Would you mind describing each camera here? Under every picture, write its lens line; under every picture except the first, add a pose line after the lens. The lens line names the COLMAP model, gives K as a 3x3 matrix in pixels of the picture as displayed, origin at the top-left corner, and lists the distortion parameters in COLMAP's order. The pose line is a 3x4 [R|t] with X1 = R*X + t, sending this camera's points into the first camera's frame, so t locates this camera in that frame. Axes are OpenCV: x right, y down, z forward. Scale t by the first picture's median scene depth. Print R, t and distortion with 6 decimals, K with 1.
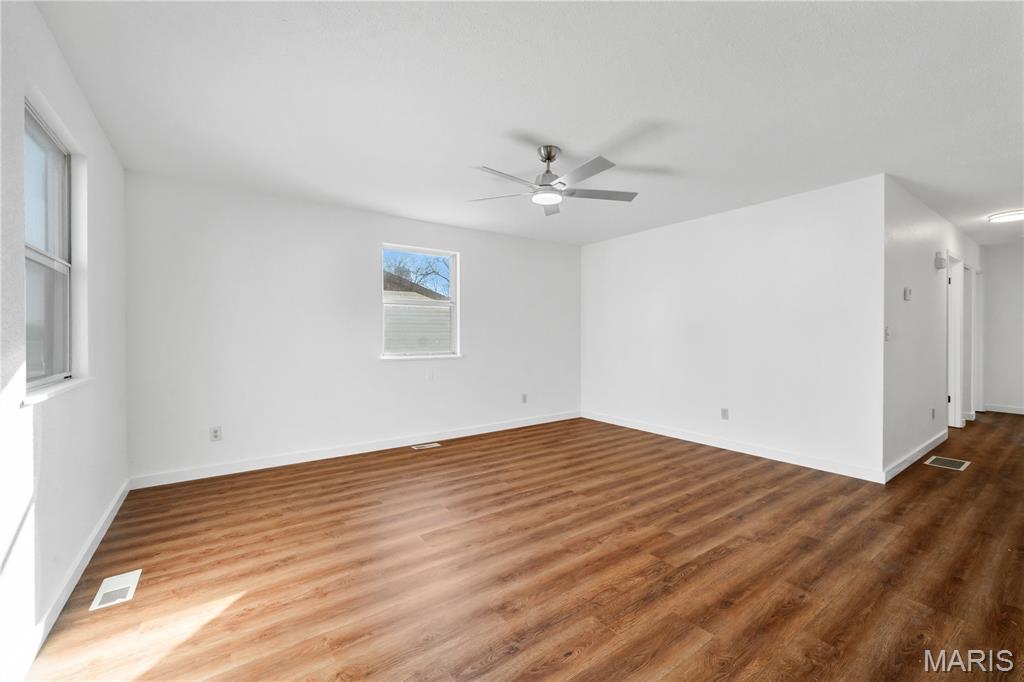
lens RADIAL K [[410.4, 0, 511.0], [0, 410.4, 339.4], [0, 0, 1]] dist [0.004245, -0.000639]
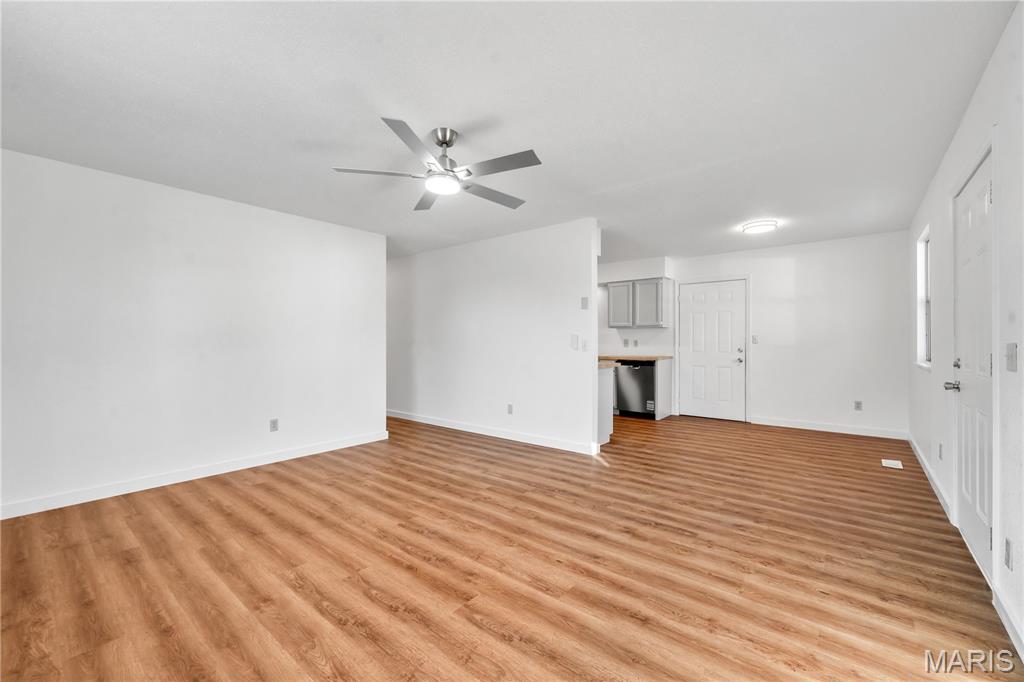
lens RADIAL K [[410.4, 0, 515.4], [0, 410.4, 342.9], [0, 0, 1]] dist [0.004245, -0.000639]
pose [[-0.256347, 0.000744, 0.966585, -0.797712], [0.010257, 0.999945, 0.001950, -0.004530], [-0.966531, 0.010414, -0.256340, 1.069083]]
